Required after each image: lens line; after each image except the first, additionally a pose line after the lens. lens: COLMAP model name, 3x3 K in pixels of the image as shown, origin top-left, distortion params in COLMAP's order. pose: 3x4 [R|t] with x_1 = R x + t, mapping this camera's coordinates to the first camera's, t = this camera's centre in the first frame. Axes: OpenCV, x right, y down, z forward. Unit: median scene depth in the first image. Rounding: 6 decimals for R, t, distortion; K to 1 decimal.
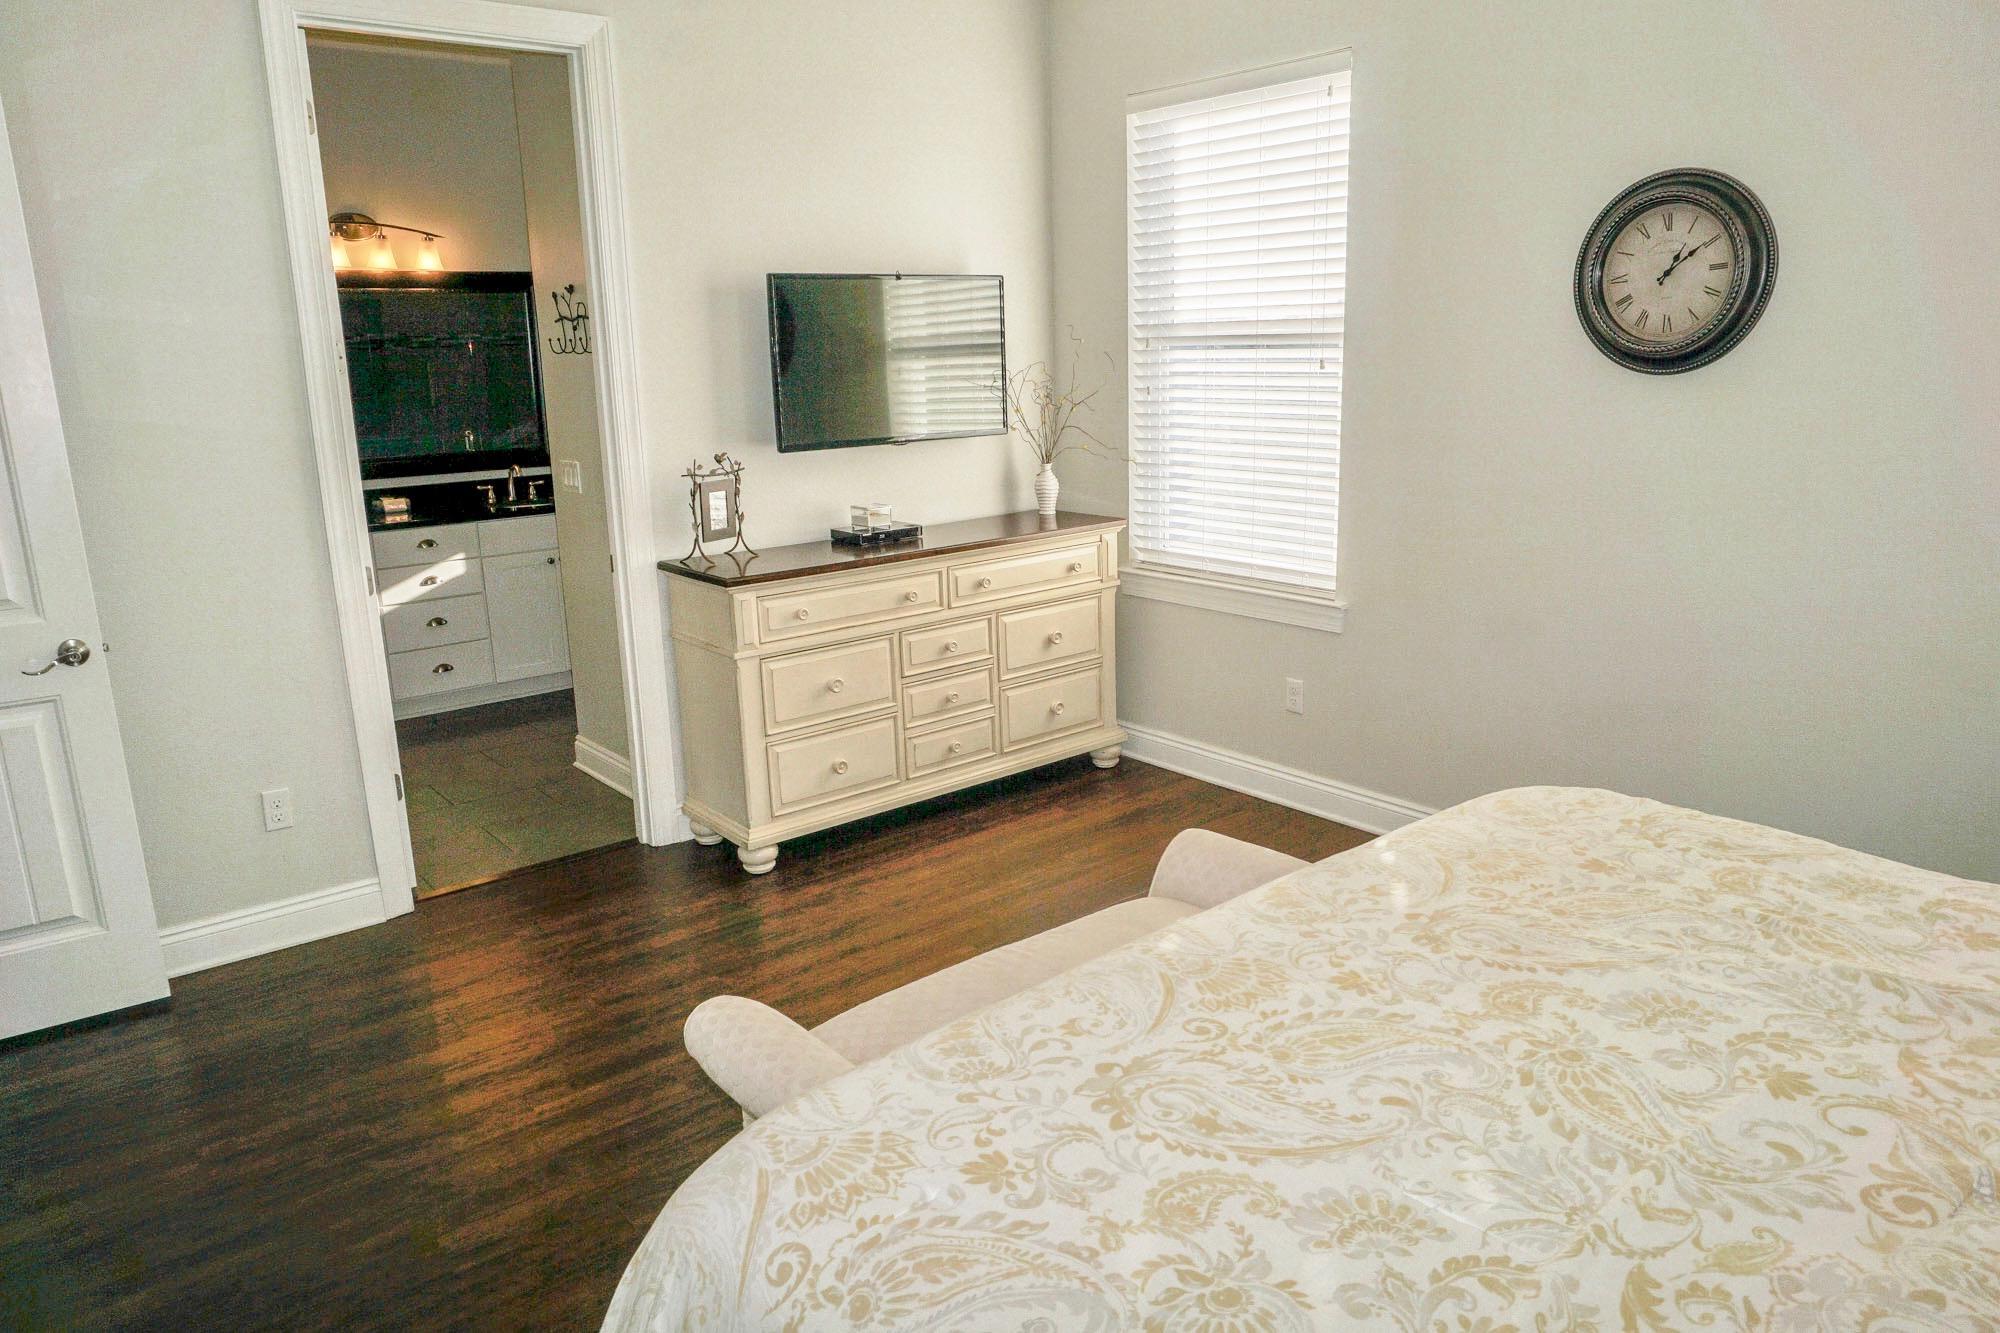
lens RADIAL K [[1278.8, 0, 1000.0], [0, 1278.8, 666.5], [0, 0, 1]] dist [-0.022437, 0.001041]
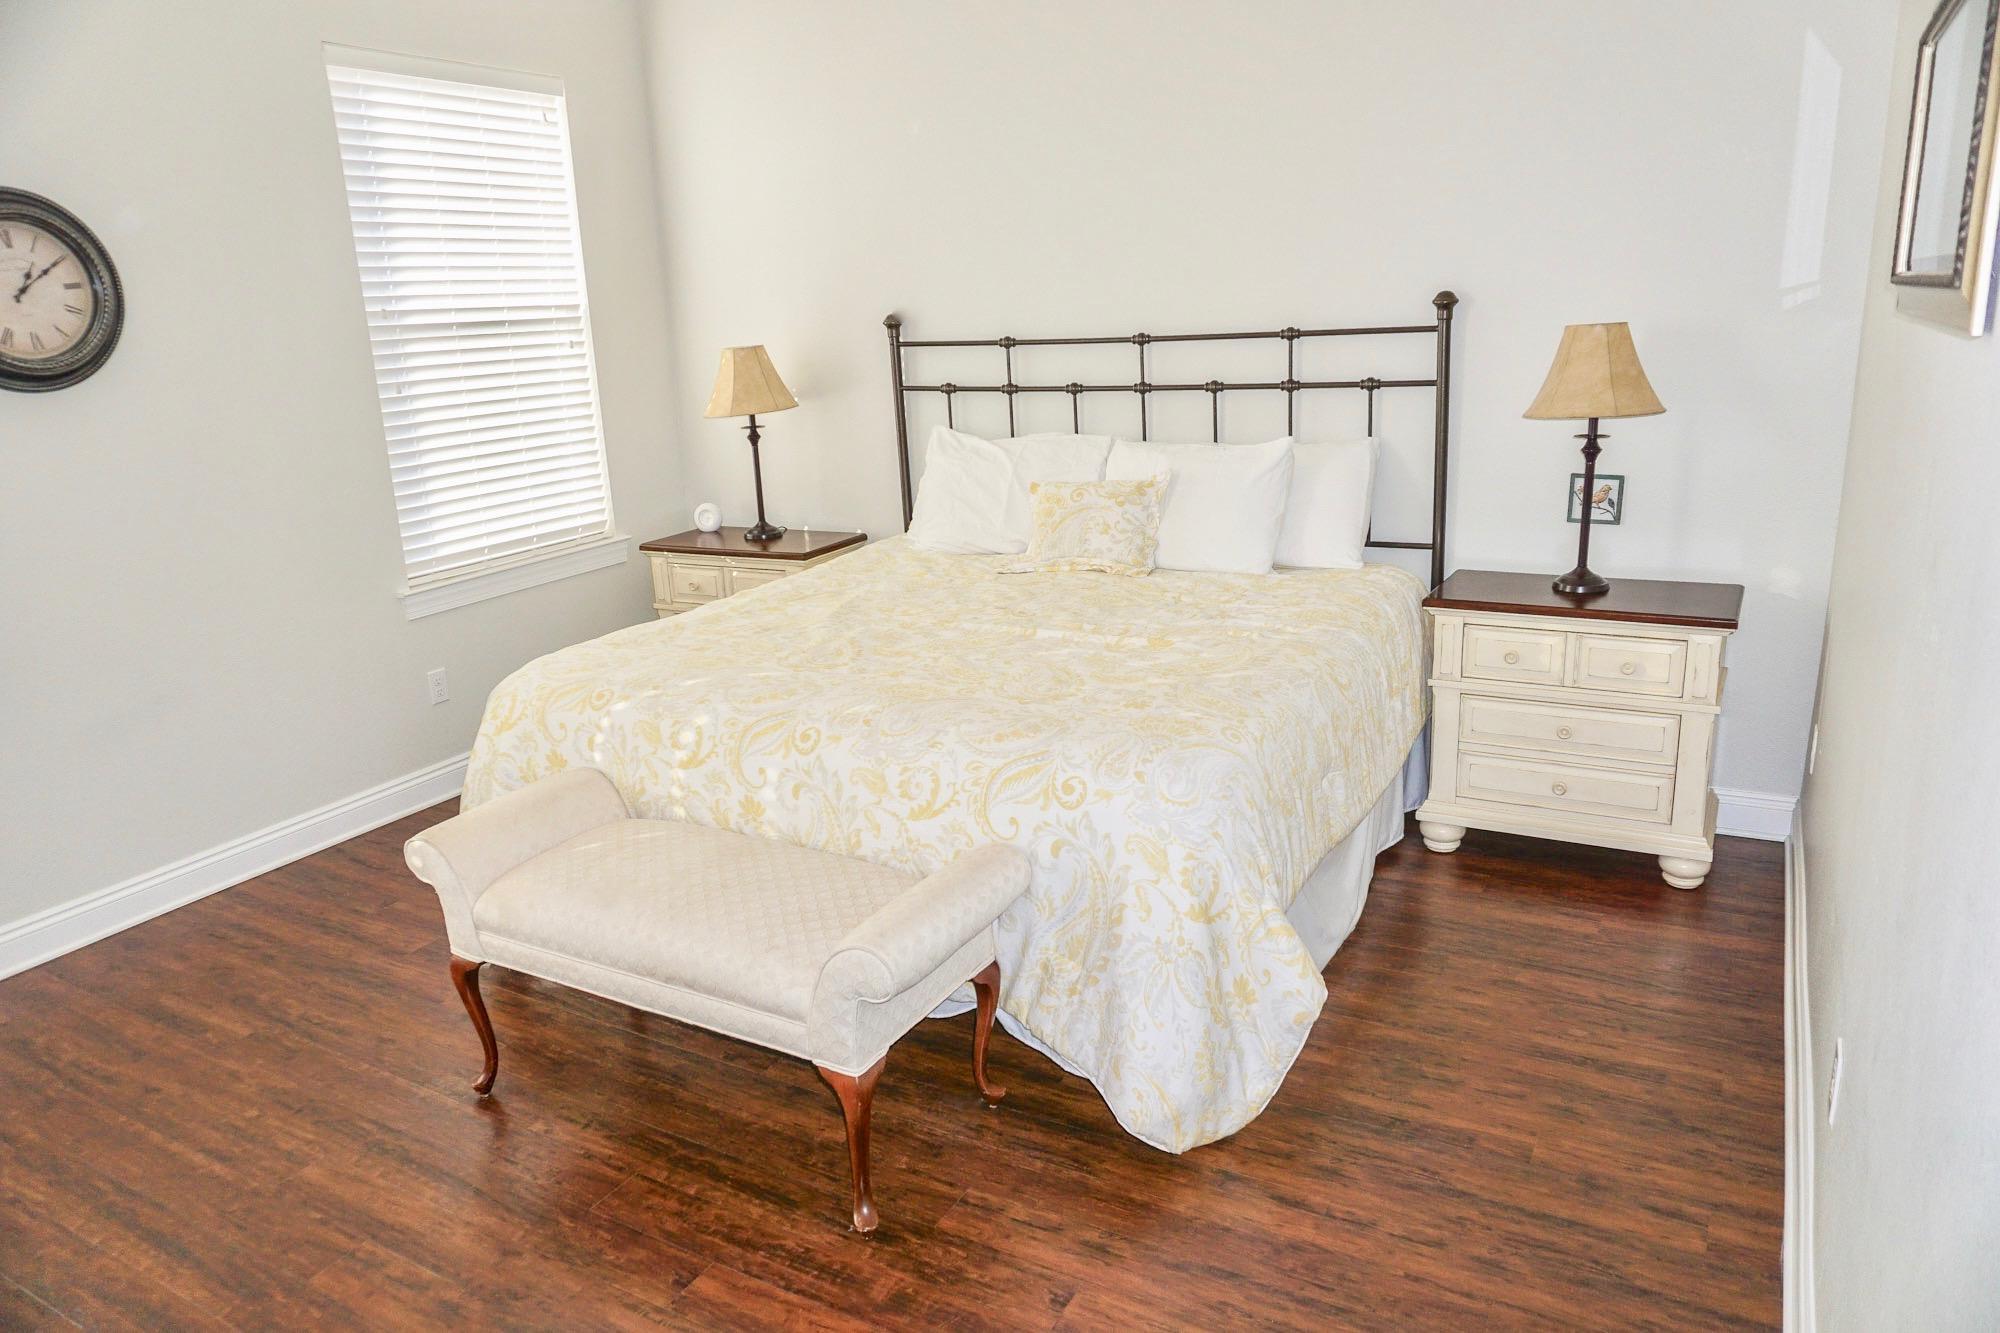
lens RADIAL K [[1278.8, 0, 1000.0], [0, 1278.8, 666.5], [0, 0, 1]] dist [-0.022437, 0.001041]
pose [[-0.341049, -0.206315, 0.917126, -1.168877], [0.287139, 0.906128, 0.310618, -0.220246], [-0.895118, 0.369279, -0.249793, 1.129522]]
